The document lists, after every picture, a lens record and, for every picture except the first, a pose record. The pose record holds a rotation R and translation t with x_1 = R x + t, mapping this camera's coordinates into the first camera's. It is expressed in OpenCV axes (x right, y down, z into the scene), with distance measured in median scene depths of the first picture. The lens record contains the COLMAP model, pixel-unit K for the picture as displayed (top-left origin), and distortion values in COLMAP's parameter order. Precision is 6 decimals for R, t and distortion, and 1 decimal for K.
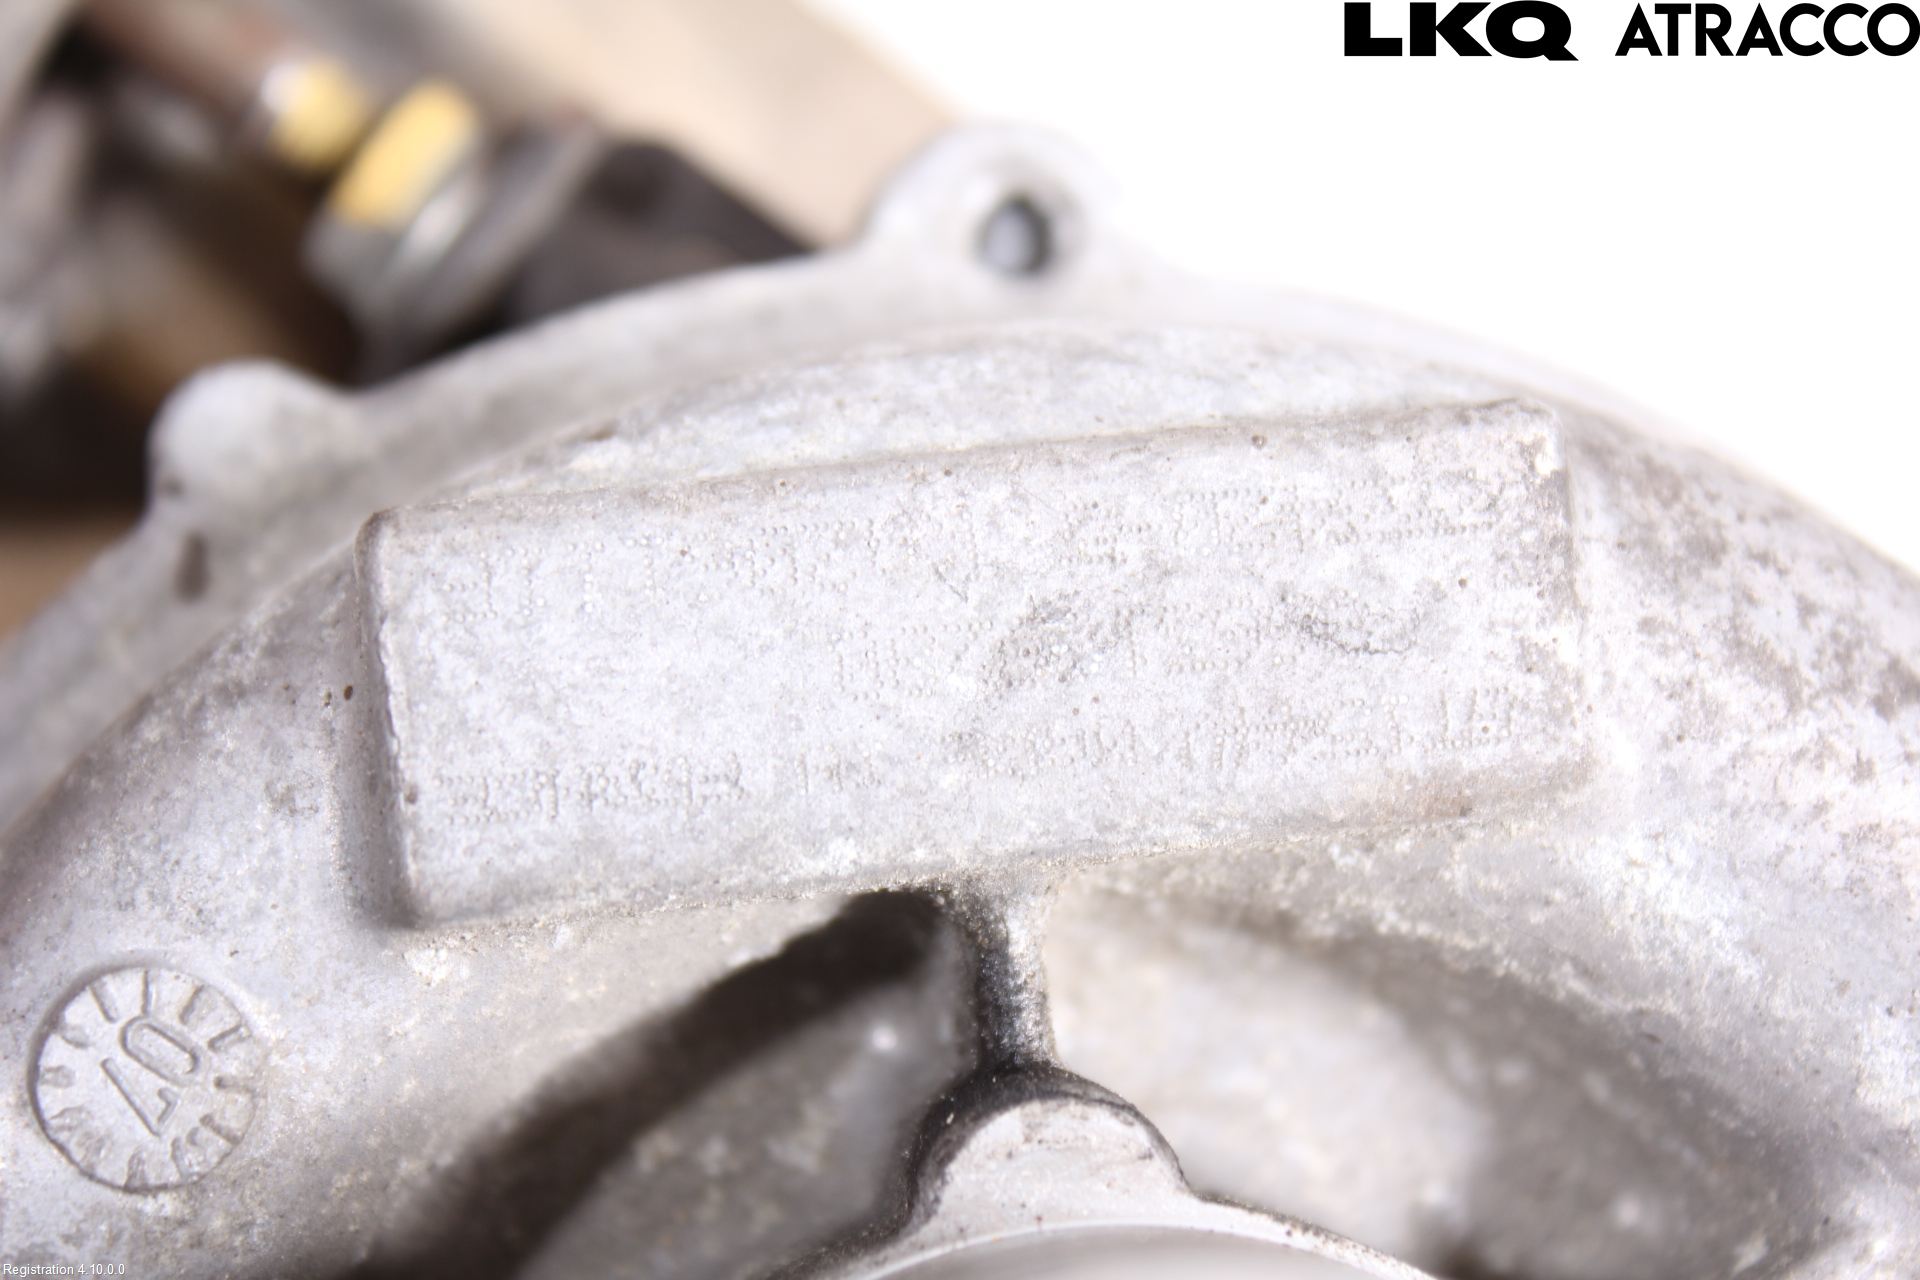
lens RADIAL K [[4912.4, 0, 959.7], [0, 4912.4, 640.0], [0, 0, 1]] dist [0.097985, 0.000000]
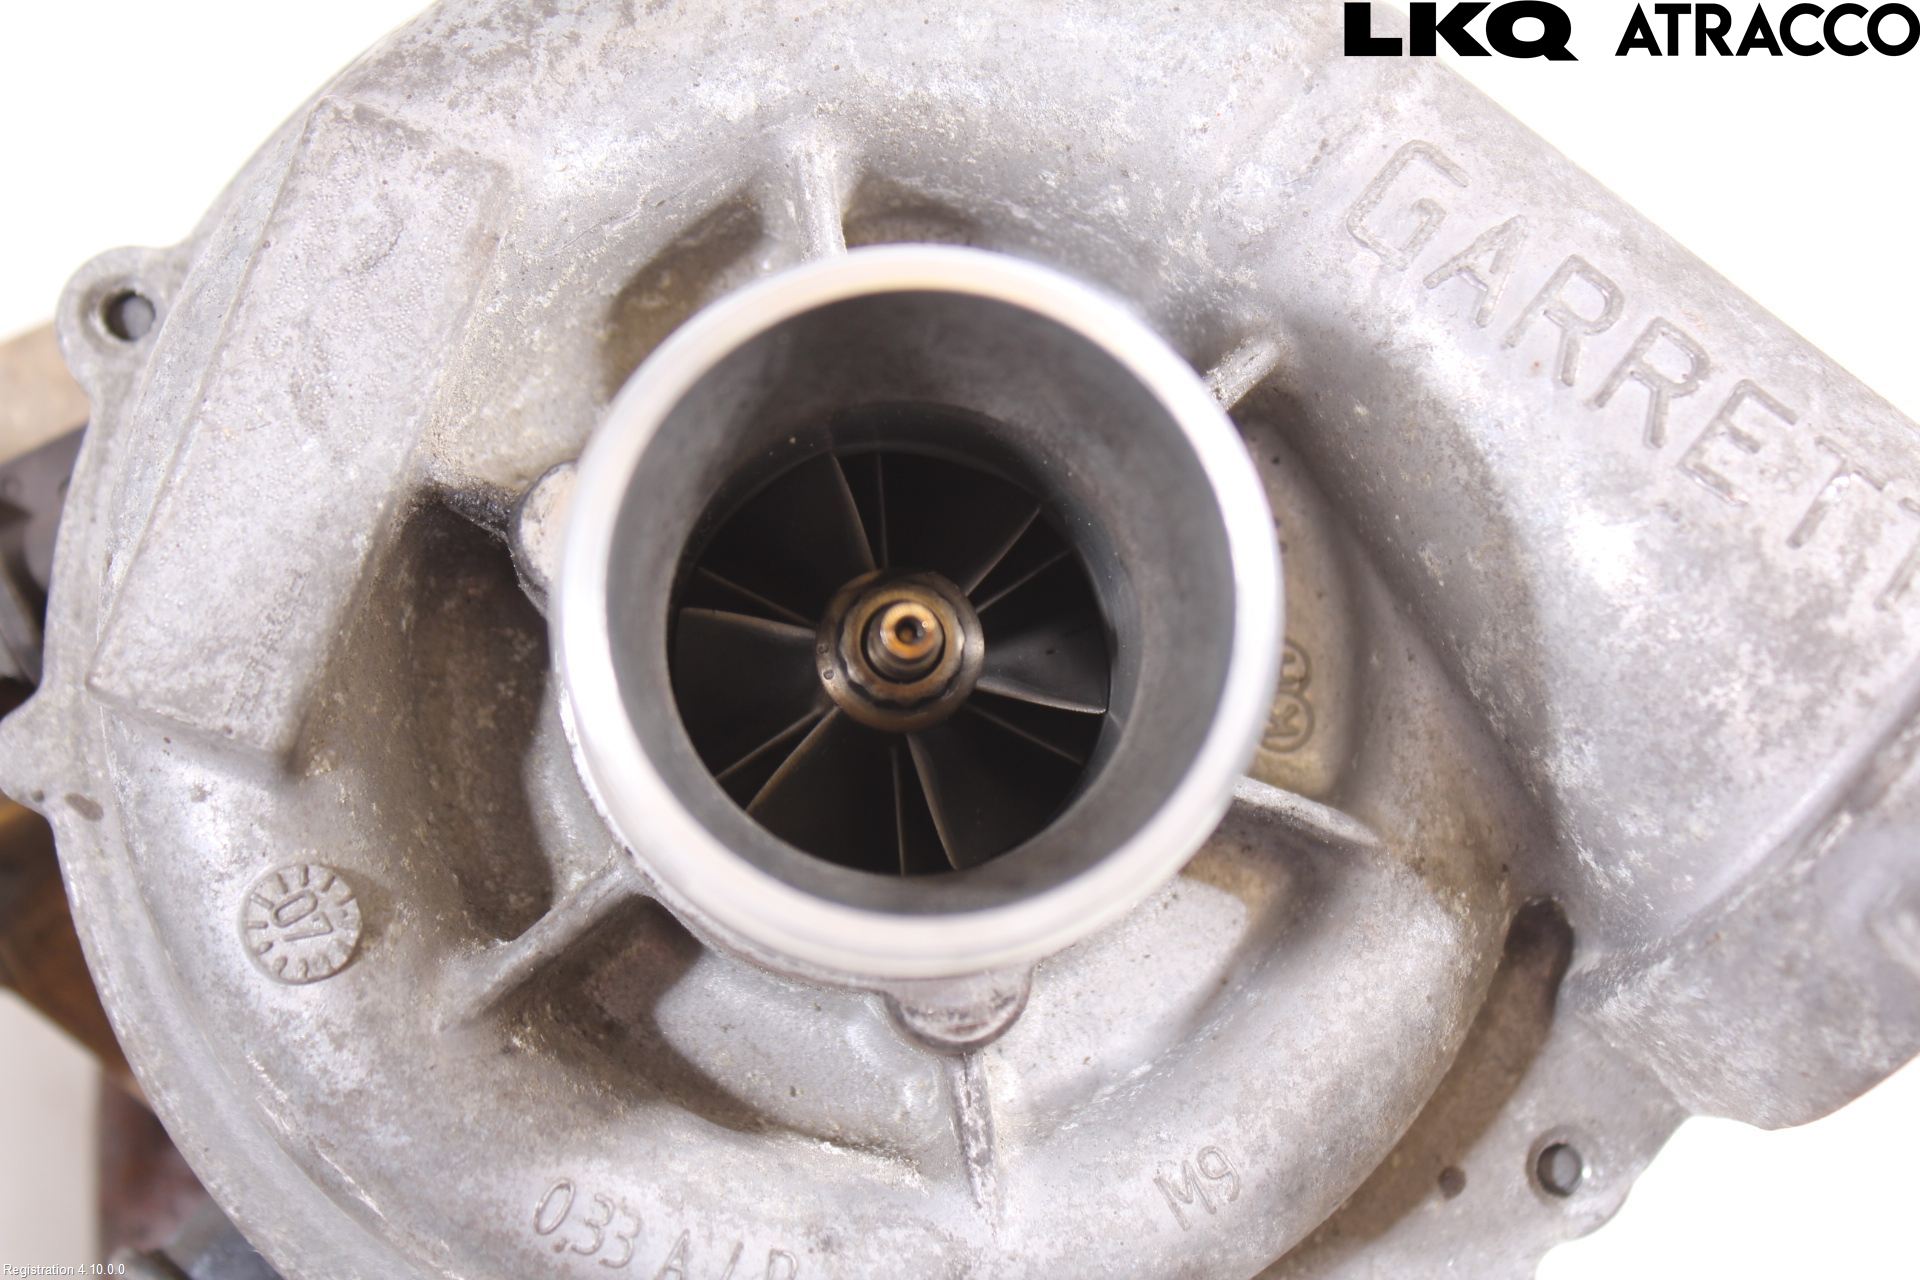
lens RADIAL K [[3835.5, 0, 960.3], [0, 3835.5, 639.4], [0, 0, 1]] dist [-0.010690, 0.000000]
pose [[0.447761, -0.893903, 0.021154, 0.014046], [0.888141, 0.447364, 0.105219, 0.105798], [-0.103519, -0.028325, 0.994224, -0.470531]]
